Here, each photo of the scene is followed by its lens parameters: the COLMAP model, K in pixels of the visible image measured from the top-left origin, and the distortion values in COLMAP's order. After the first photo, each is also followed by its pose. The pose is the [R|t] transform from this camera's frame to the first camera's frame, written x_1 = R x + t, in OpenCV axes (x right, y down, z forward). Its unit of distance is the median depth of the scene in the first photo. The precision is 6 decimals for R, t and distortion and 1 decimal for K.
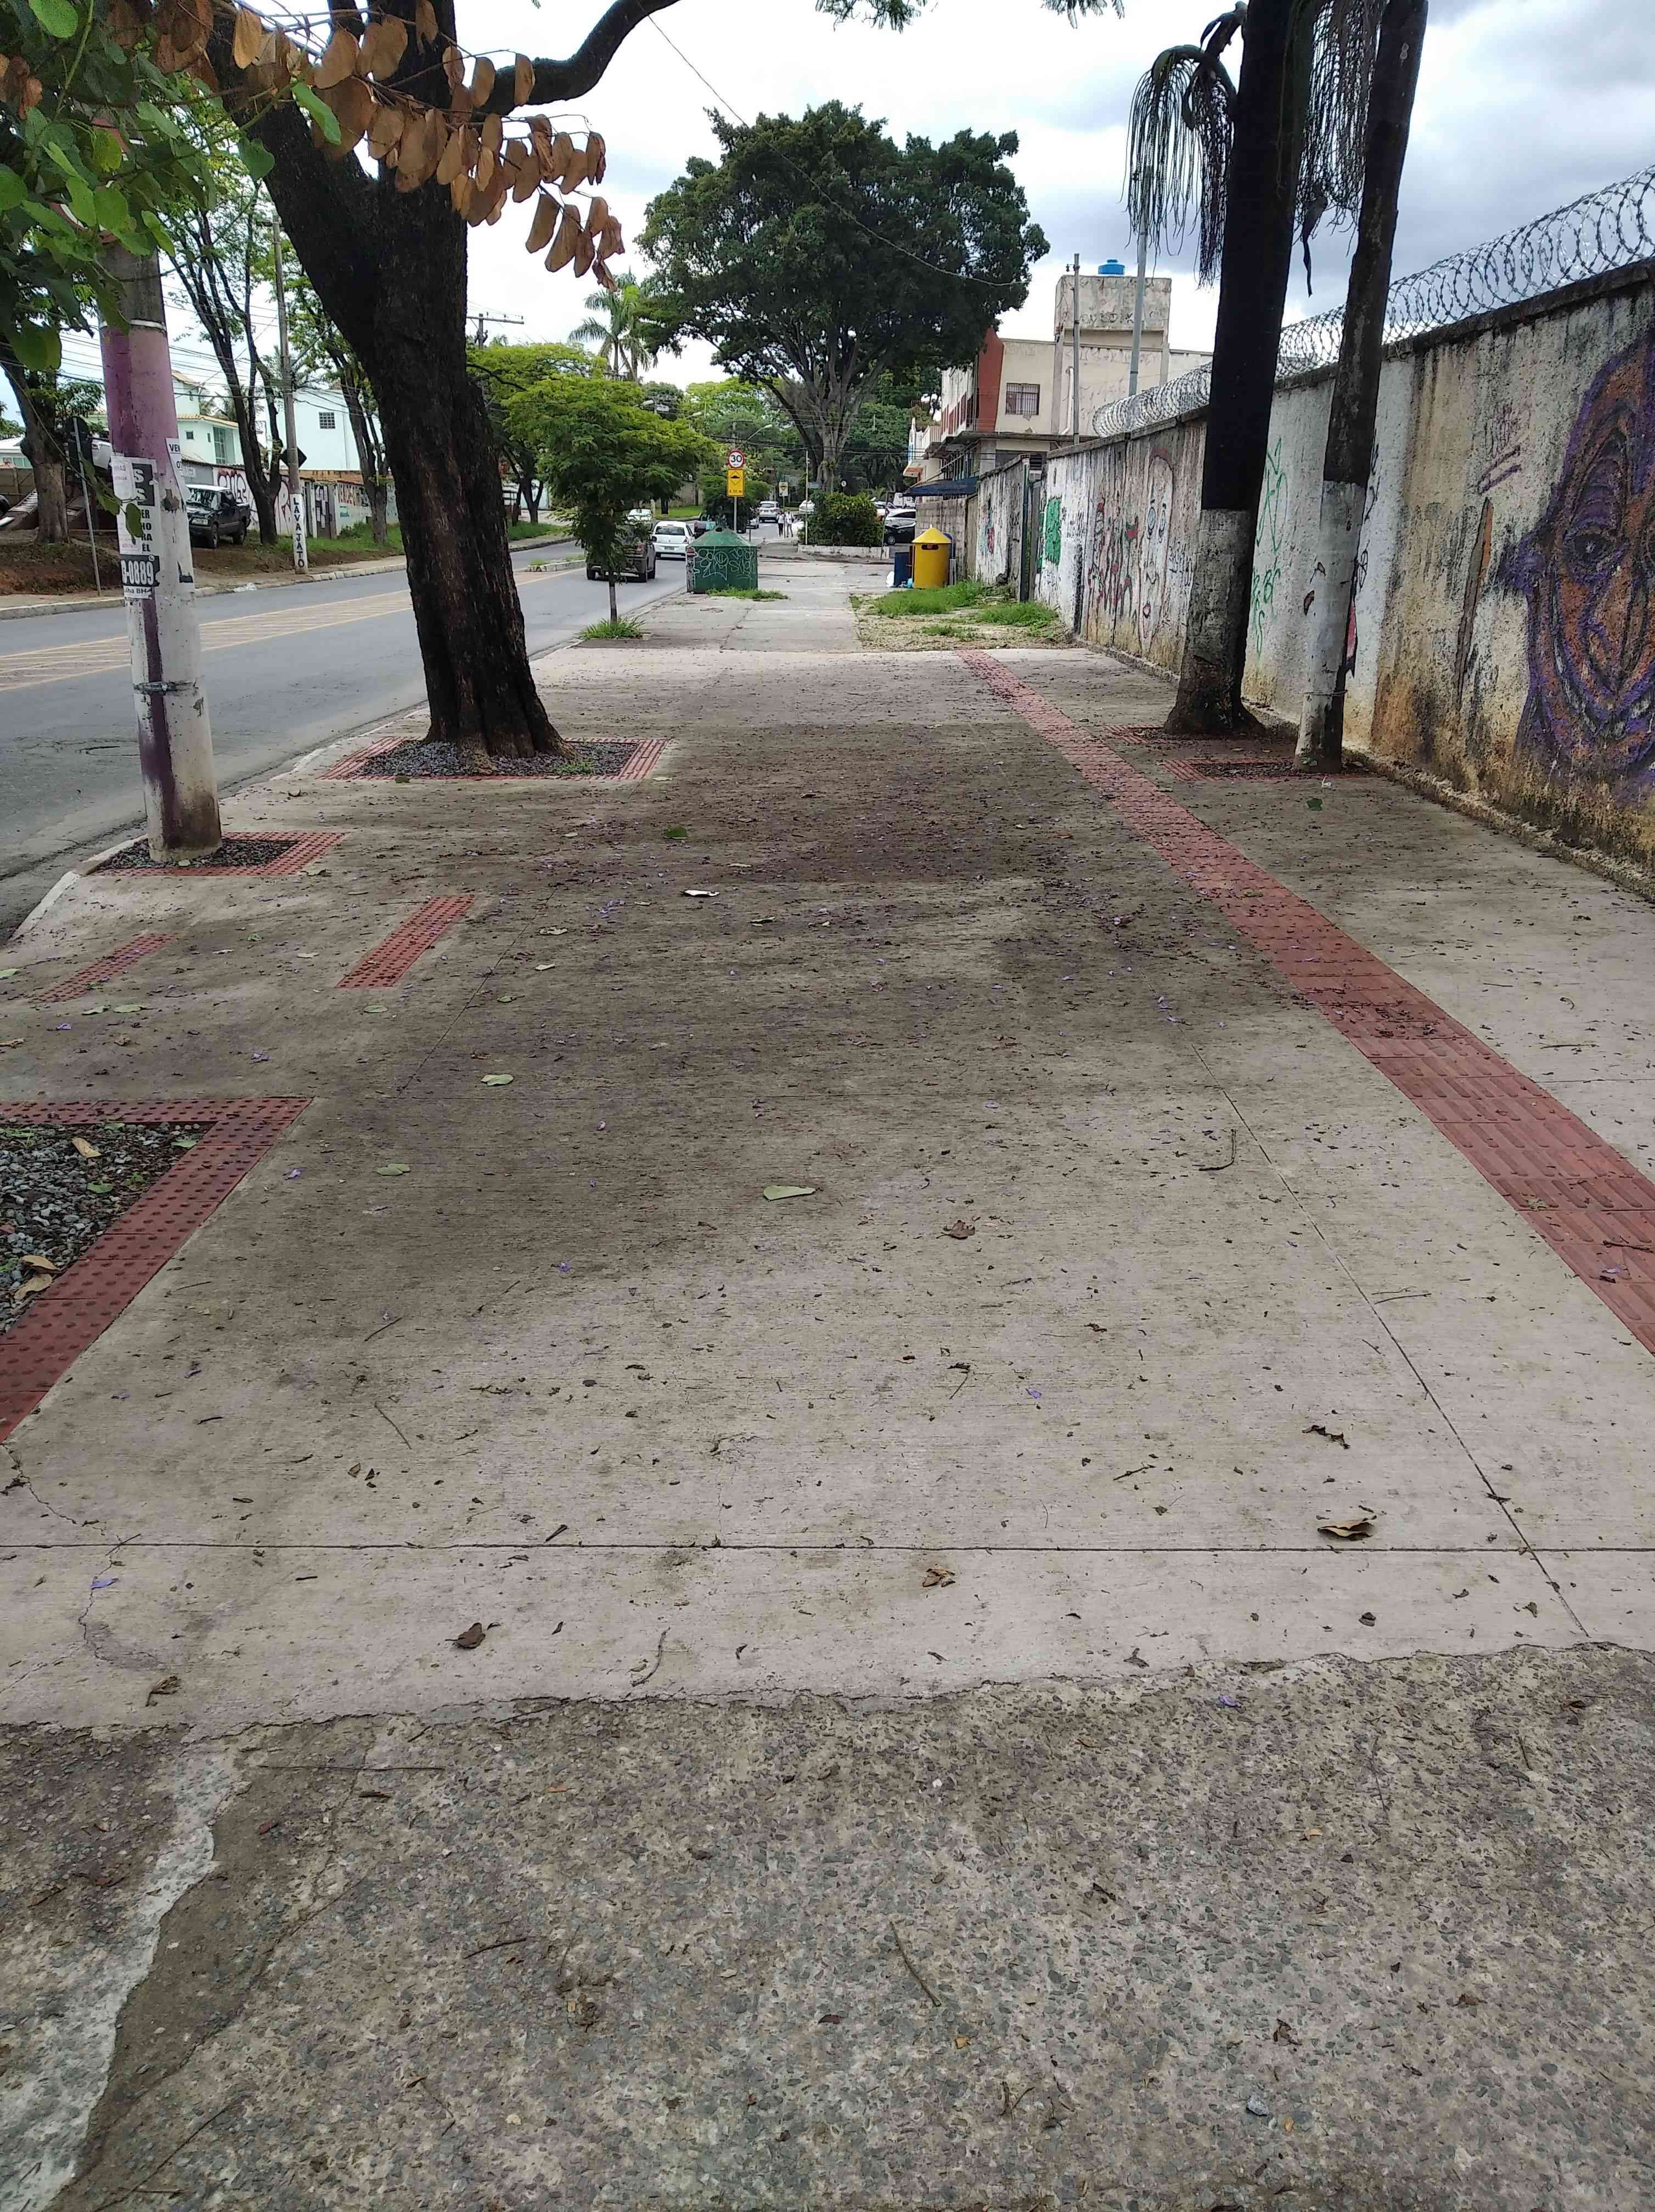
lens RADIAL K [[1642.9, 0, 830.4], [0, 1642.9, 1111.0], [0, 0, 1]] dist [0.062365, -0.061543]
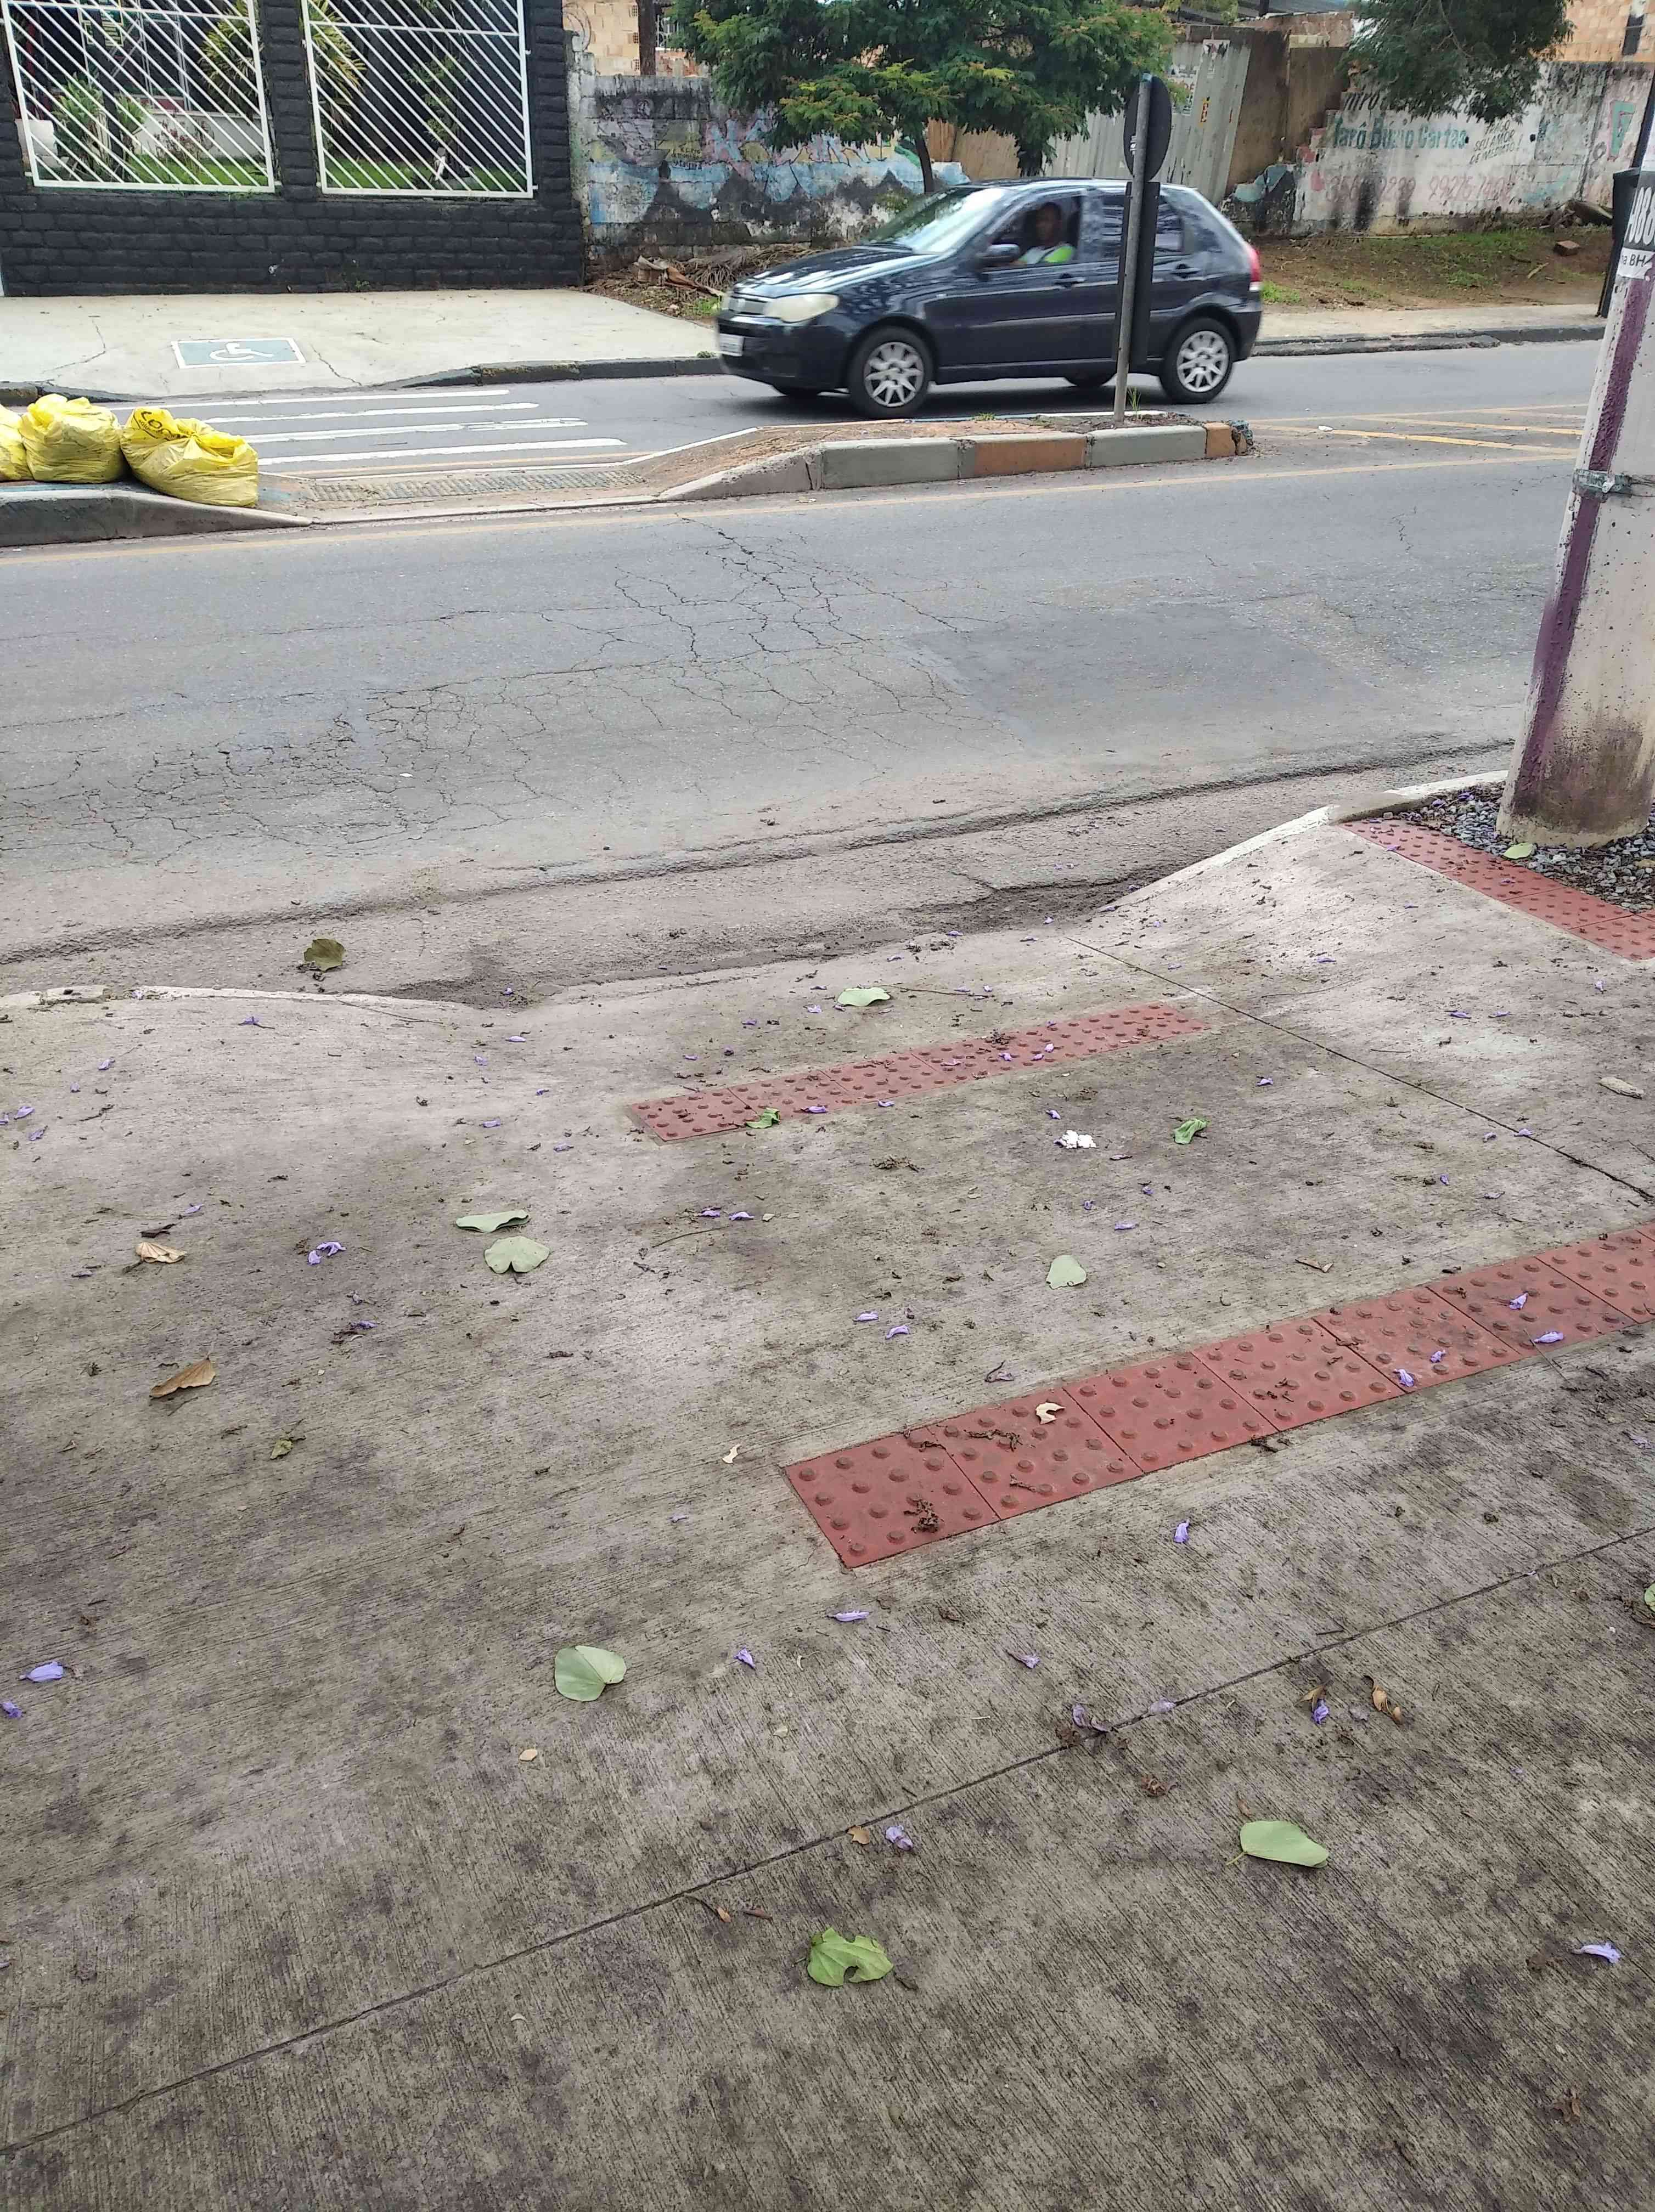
lens RADIAL K [[1695.3, 0, 854.4], [0, 1695.3, 1098.7], [0, 0, 1]] dist [0.075567, -0.134743]
pose [[0.394746, 0.427925, -0.813054, -0.025602], [-0.298969, 0.896583, 0.326735, -0.190697], [0.868788, 0.114101, 0.481859, 0.595653]]
